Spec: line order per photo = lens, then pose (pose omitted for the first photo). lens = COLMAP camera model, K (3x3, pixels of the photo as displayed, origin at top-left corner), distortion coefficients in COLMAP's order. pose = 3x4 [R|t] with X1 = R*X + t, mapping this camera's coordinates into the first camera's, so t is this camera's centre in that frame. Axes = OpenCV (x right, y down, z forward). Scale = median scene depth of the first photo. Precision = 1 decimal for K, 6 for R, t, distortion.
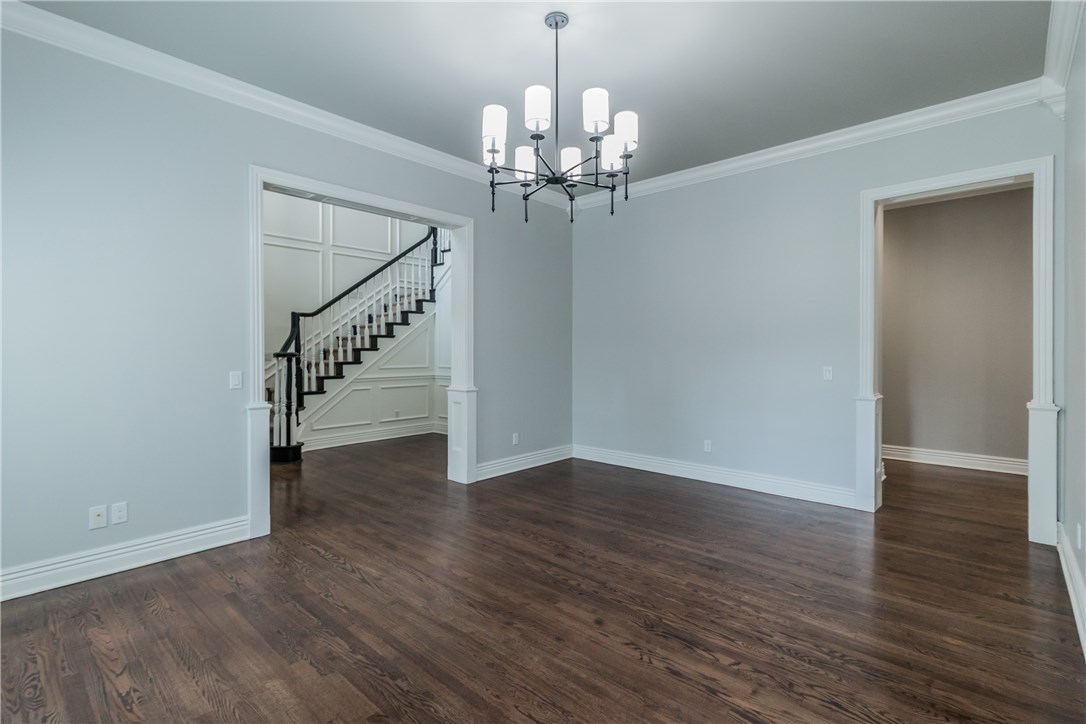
lens RADIAL K [[505.9, 0, 549.1], [0, 505.9, 354.8], [0, 0, 1]] dist [0.002504, 0.000079]
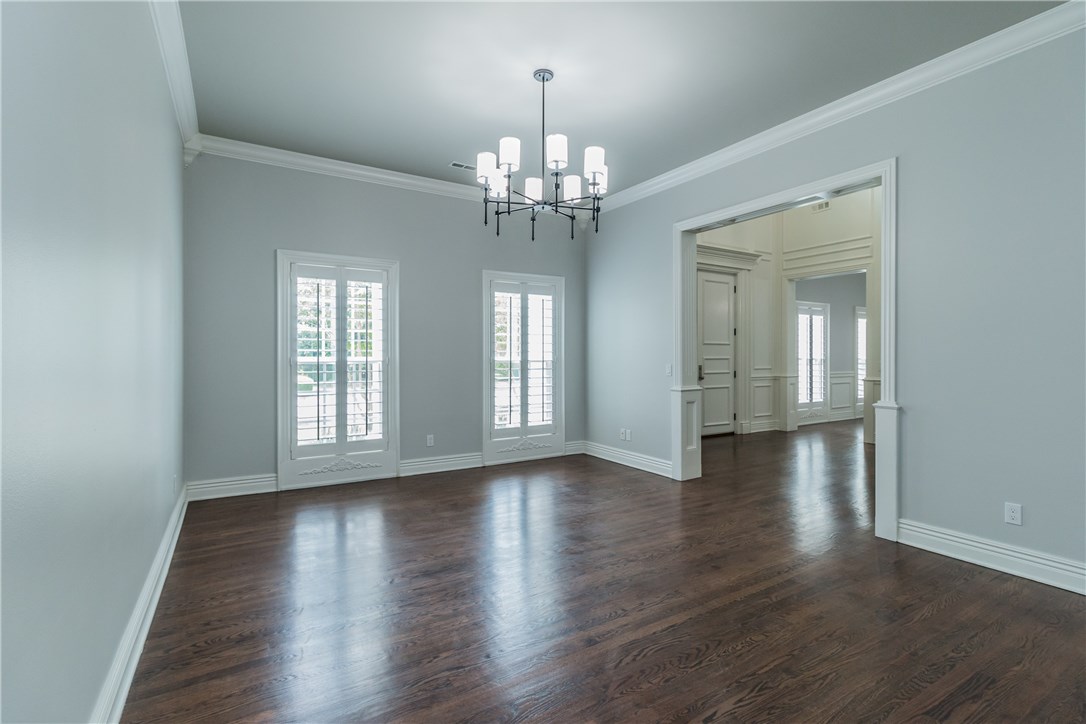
lens RADIAL K [[505.9, 0, 549.1], [0, 505.9, 354.8], [0, 0, 1]] dist [0.002504, 0.000079]
pose [[-0.277610, 0.002633, -0.960690, 0.965183], [-0.006961, 0.999964, 0.004752, -0.000831], [0.960669, 0.008007, -0.277582, 1.107019]]
